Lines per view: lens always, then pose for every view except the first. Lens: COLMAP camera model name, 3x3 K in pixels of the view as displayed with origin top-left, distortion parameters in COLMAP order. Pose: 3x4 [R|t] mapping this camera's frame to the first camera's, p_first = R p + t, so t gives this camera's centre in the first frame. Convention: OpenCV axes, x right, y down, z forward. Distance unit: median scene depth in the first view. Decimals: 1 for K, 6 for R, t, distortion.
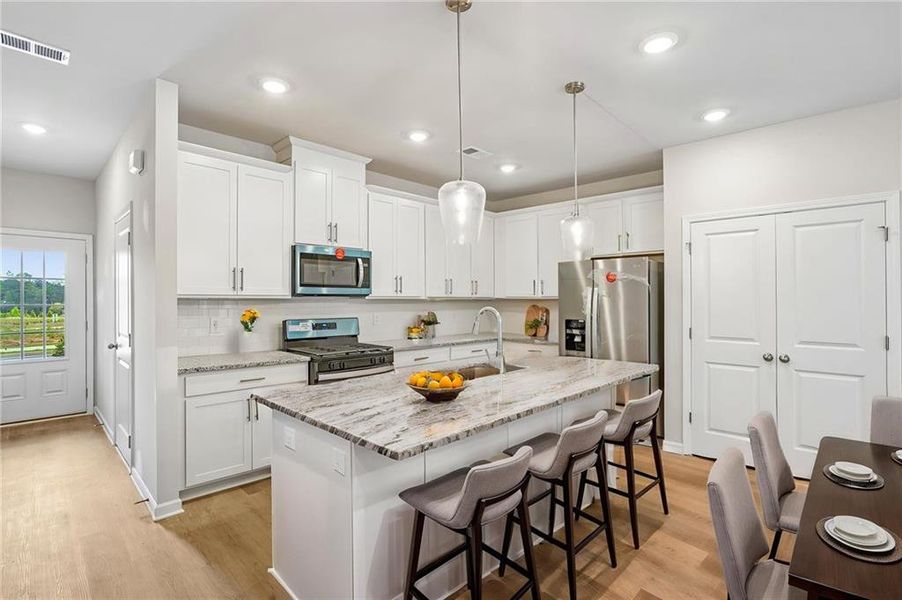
lens RADIAL K [[433.9, 0, 450.7], [0, 433.9, 296.5], [0, 0, 1]] dist [0.000143, 0.000125]
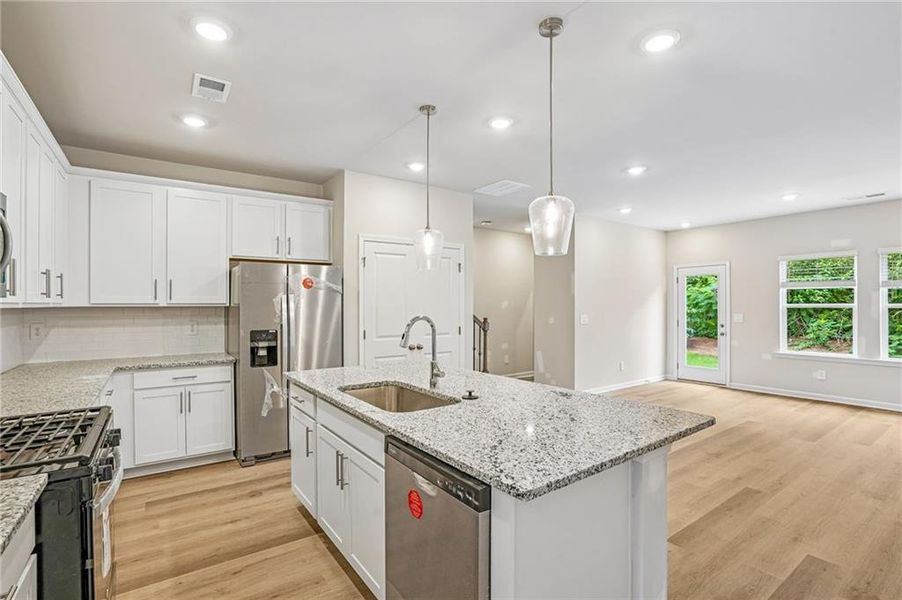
lens RADIAL K [[437.2, 0, 445.6], [0, 437.2, 302.8], [0, 0, 1]] dist [-0.004453, -0.000682]
pose [[0.209192, 0.002752, 0.977871, -0.589841], [-0.001421, 0.999996, -0.002510, 0.000869], [-0.977874, -0.000865, 0.209195, 0.562048]]
